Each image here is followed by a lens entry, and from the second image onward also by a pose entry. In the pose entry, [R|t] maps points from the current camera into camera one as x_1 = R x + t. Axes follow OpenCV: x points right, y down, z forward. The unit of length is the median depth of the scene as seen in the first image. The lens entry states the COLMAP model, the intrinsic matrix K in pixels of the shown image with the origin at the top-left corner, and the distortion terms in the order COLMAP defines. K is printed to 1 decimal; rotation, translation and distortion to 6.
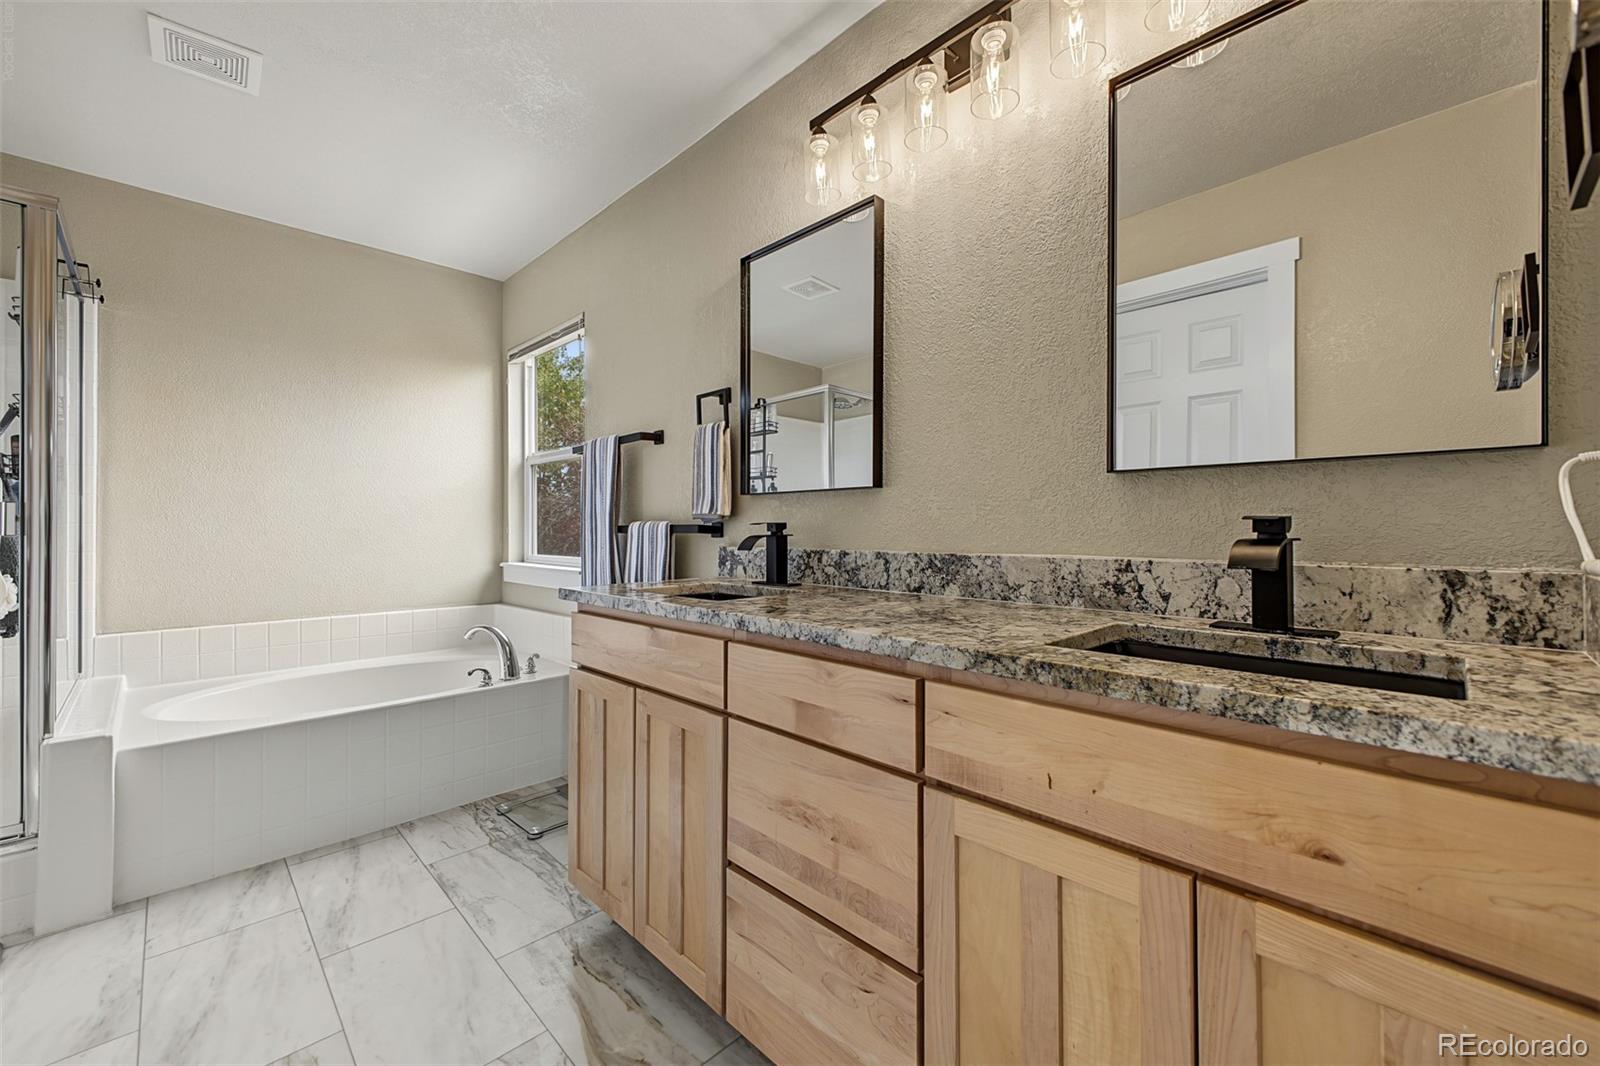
lens RADIAL K [[630.4, 0, 799.6], [0, 630.4, 526.7], [0, 0, 1]] dist [0.020861, -0.009463]
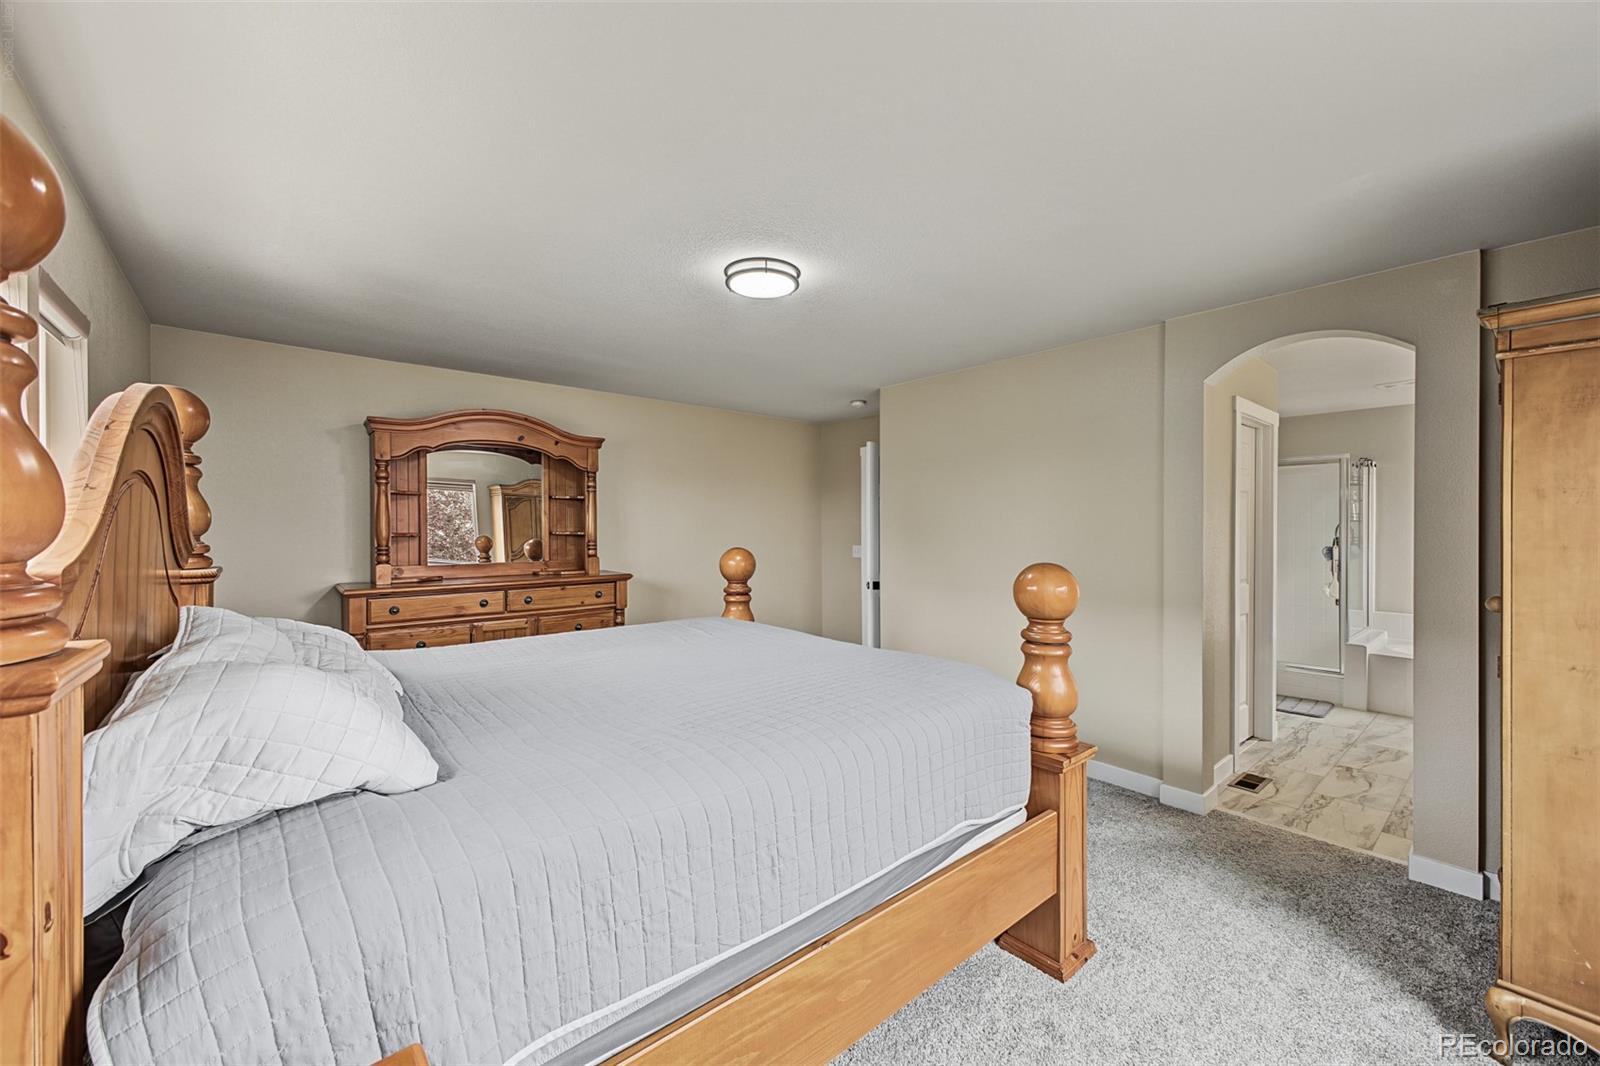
lens RADIAL K [[630.4, 0, 799.6], [0, 630.4, 526.7], [0, 0, 1]] dist [0.020861, -0.009463]
pose [[-0.074033, 0.003978, -0.997248, 1.104456], [0.008007, 0.999962, 0.003394, -0.135628], [0.997224, -0.007734, -0.074062, -0.740191]]
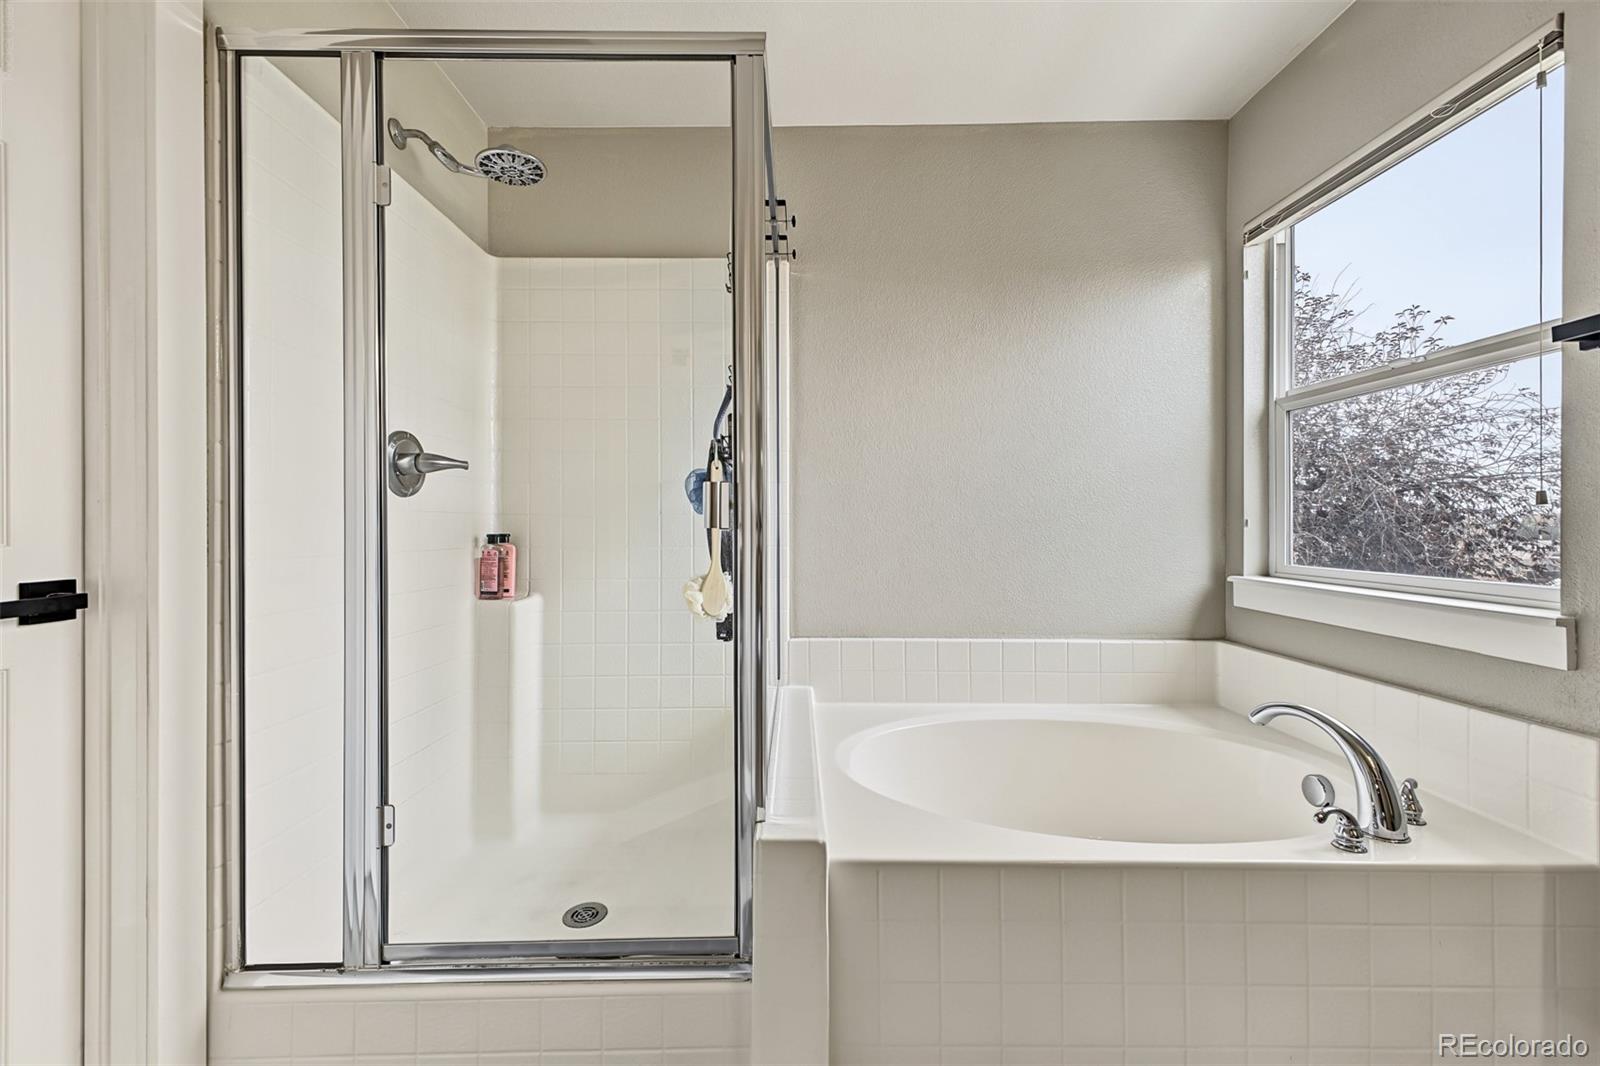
lens RADIAL K [[630.4, 0, 799.6], [0, 630.4, 526.7], [0, 0, 1]] dist [0.020861, -0.009463]
pose [[0.707061, 0.001336, -0.707151, -0.403081], [0.005339, 0.999960, 0.007227, 0.002710], [0.707132, -0.008886, 0.707025, 0.330751]]
